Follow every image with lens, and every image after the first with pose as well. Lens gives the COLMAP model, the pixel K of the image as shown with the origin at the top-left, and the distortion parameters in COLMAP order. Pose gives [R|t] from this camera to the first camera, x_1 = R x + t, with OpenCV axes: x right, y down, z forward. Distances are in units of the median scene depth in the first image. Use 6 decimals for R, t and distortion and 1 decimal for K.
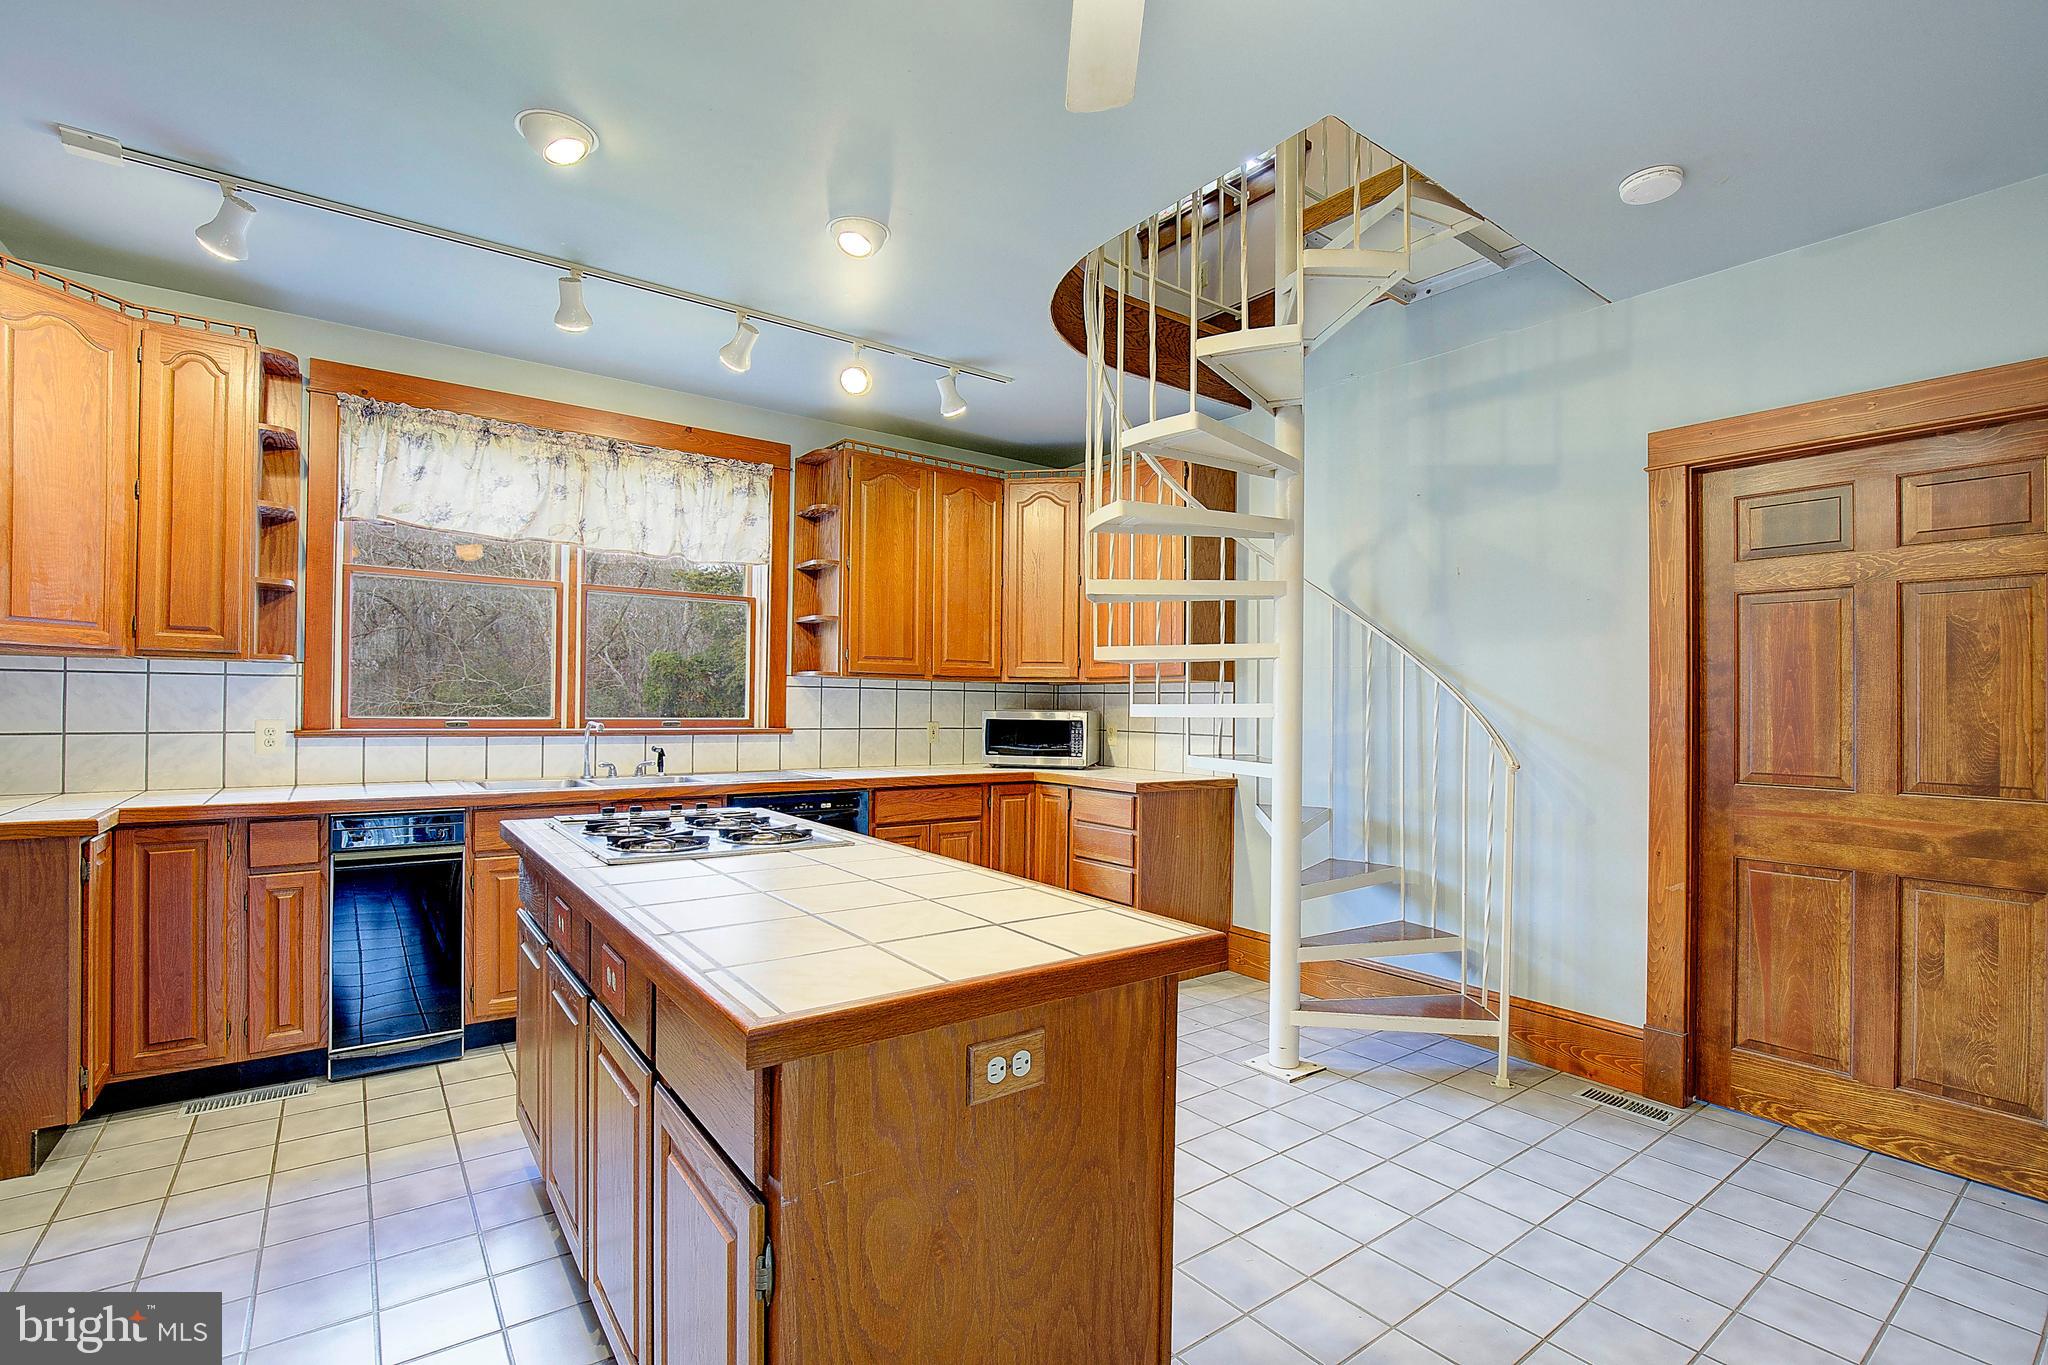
lens RADIAL K [[941.9, 0, 1035.4], [0, 941.9, 683.3], [0, 0, 1]] dist [-0.020169, -0.000228]
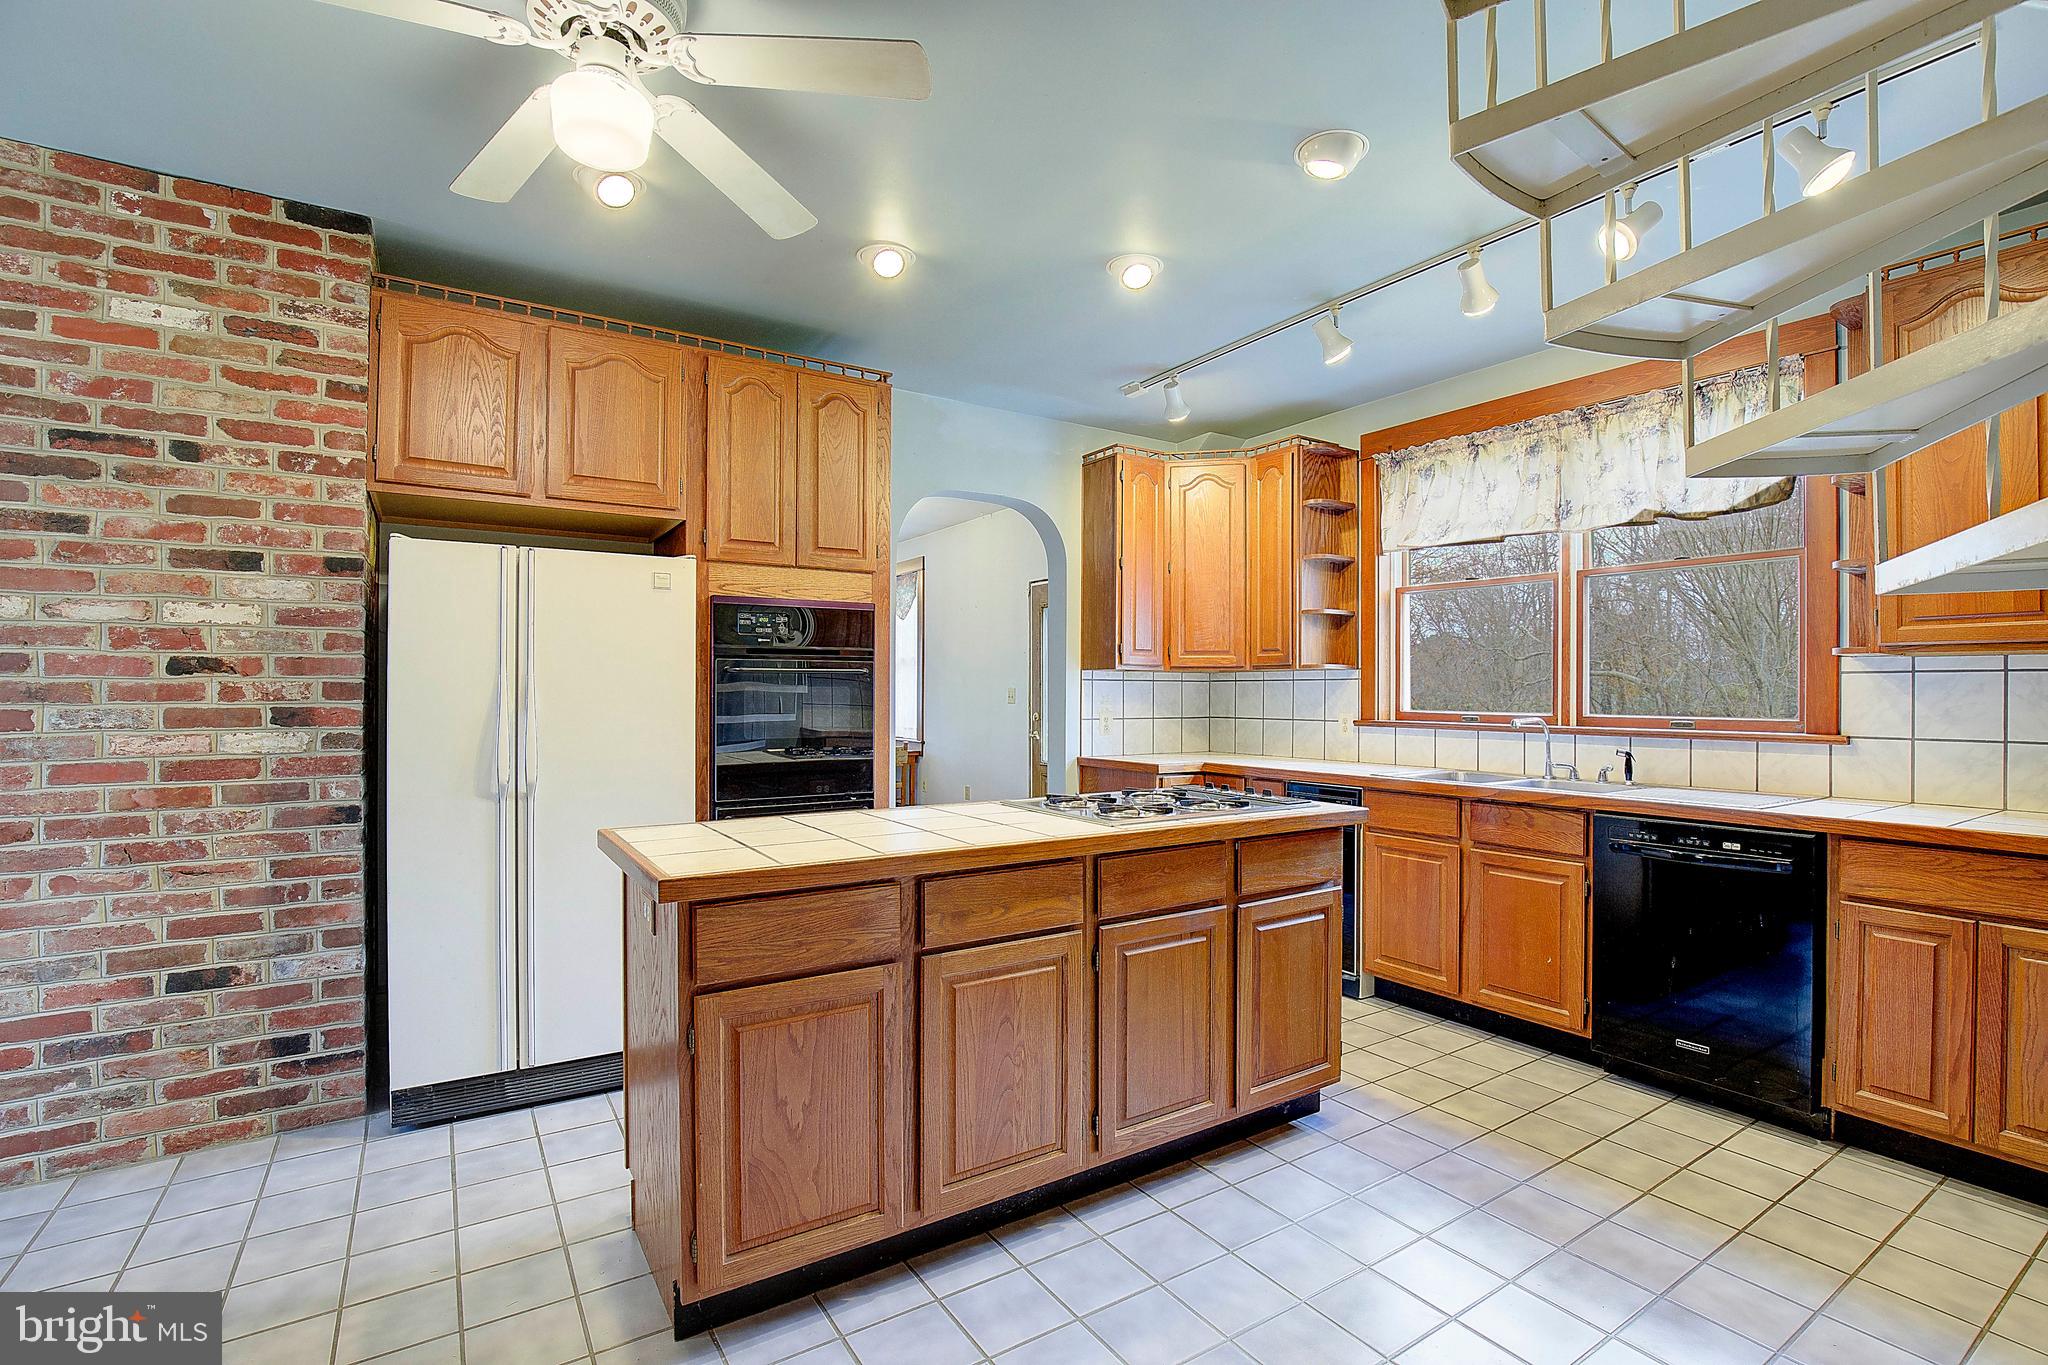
lens RADIAL K [[941.9, 0, 1029.1], [0, 941.9, 695.7], [0, 0, 1]] dist [-0.020169, -0.000228]
pose [[-0.069722, -0.011775, -0.997497, 0.591028], [0.016094, 0.999787, -0.012927, 0.025869], [0.997437, -0.016955, -0.069518, 0.651800]]
